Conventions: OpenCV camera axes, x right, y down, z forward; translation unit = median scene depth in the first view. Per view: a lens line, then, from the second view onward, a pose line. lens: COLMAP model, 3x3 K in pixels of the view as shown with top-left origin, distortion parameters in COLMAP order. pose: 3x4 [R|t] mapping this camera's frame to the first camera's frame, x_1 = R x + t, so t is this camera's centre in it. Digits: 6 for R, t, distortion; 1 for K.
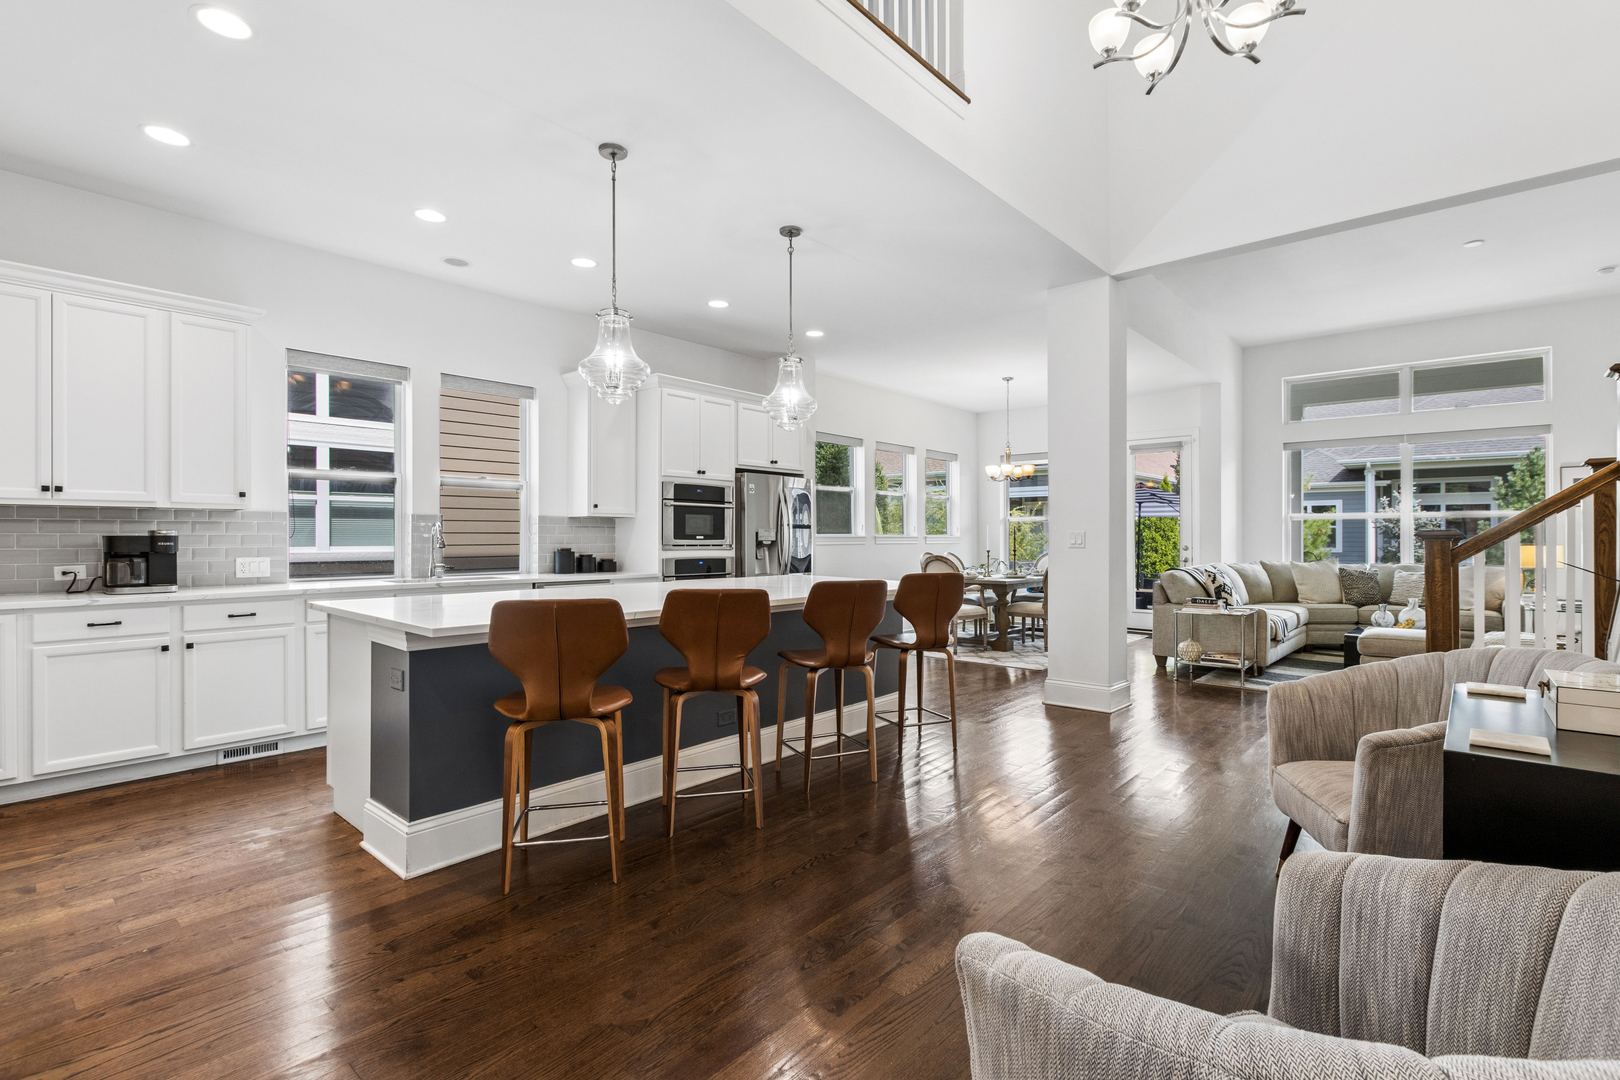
lens RADIAL K [[748.1, 0, 817.0], [0, 748.1, 536.6], [0, 0, 1]] dist [0.002198, -0.003026]
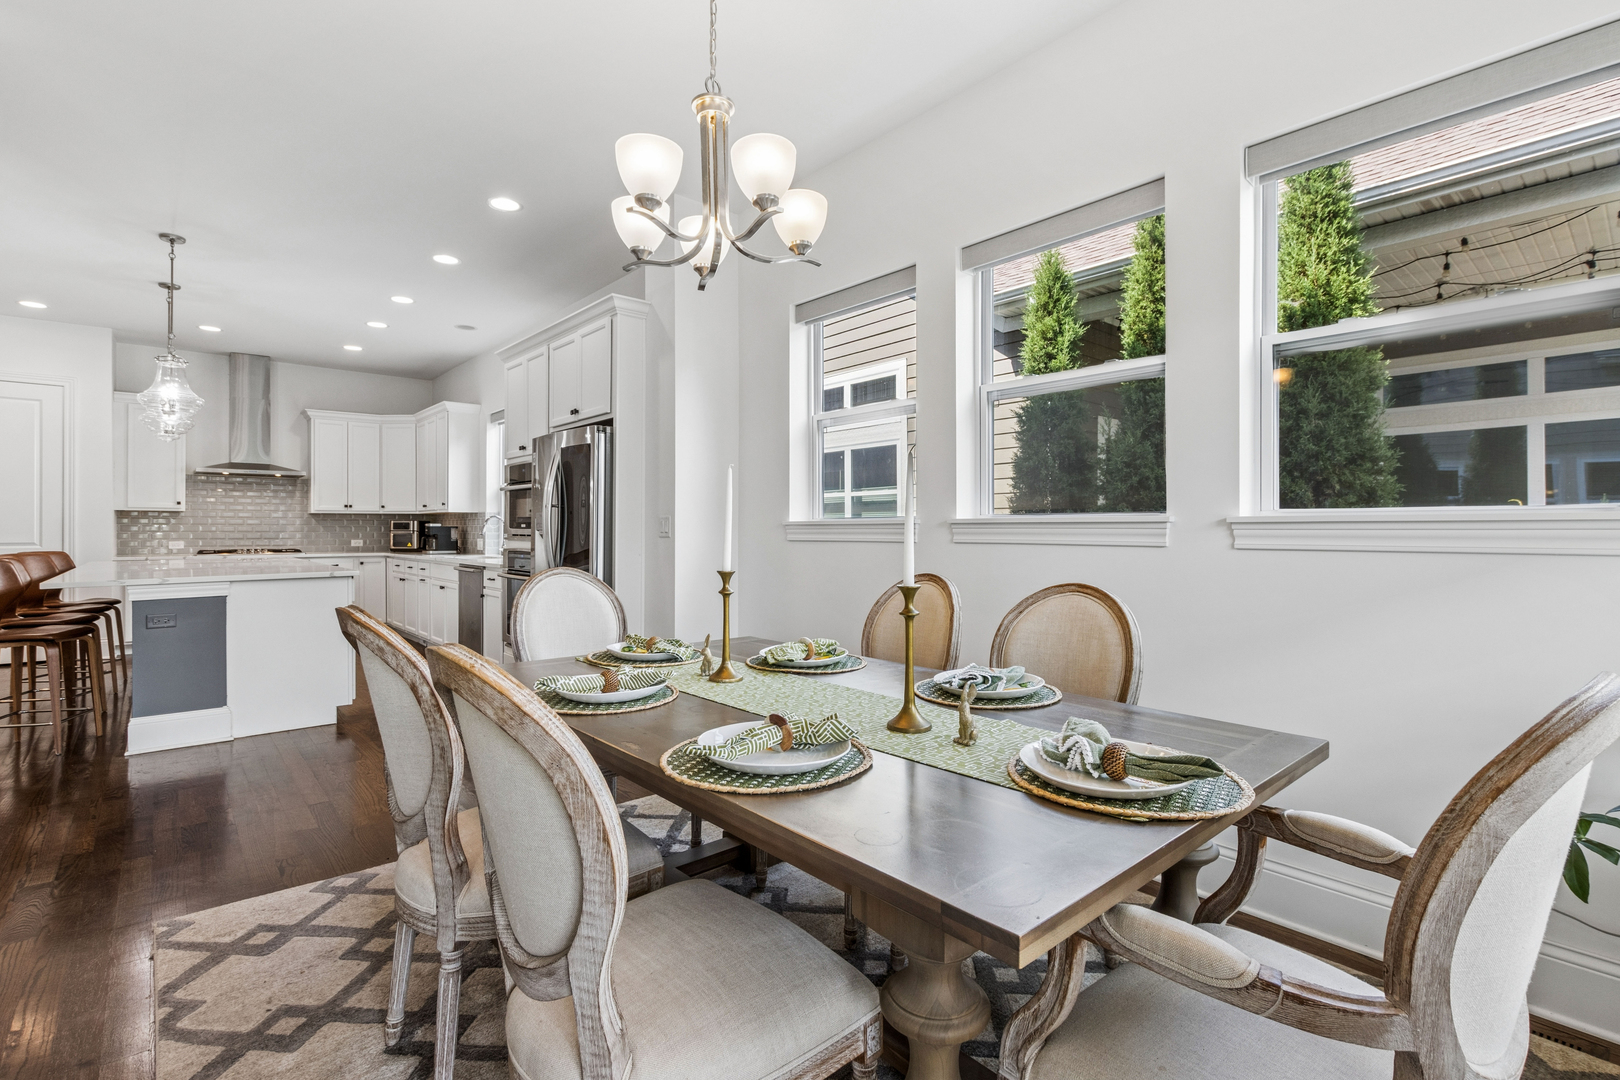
lens RADIAL K [[748.1, 0, 811.4], [0, 748.1, 535.2], [0, 0, 1]] dist [0.002198, -0.003026]
pose [[-0.137608, 0.003453, -0.990481, 0.654263], [-0.002891, 0.999988, 0.003888, 0.007595], [0.990483, 0.003398, -0.137596, 1.497236]]
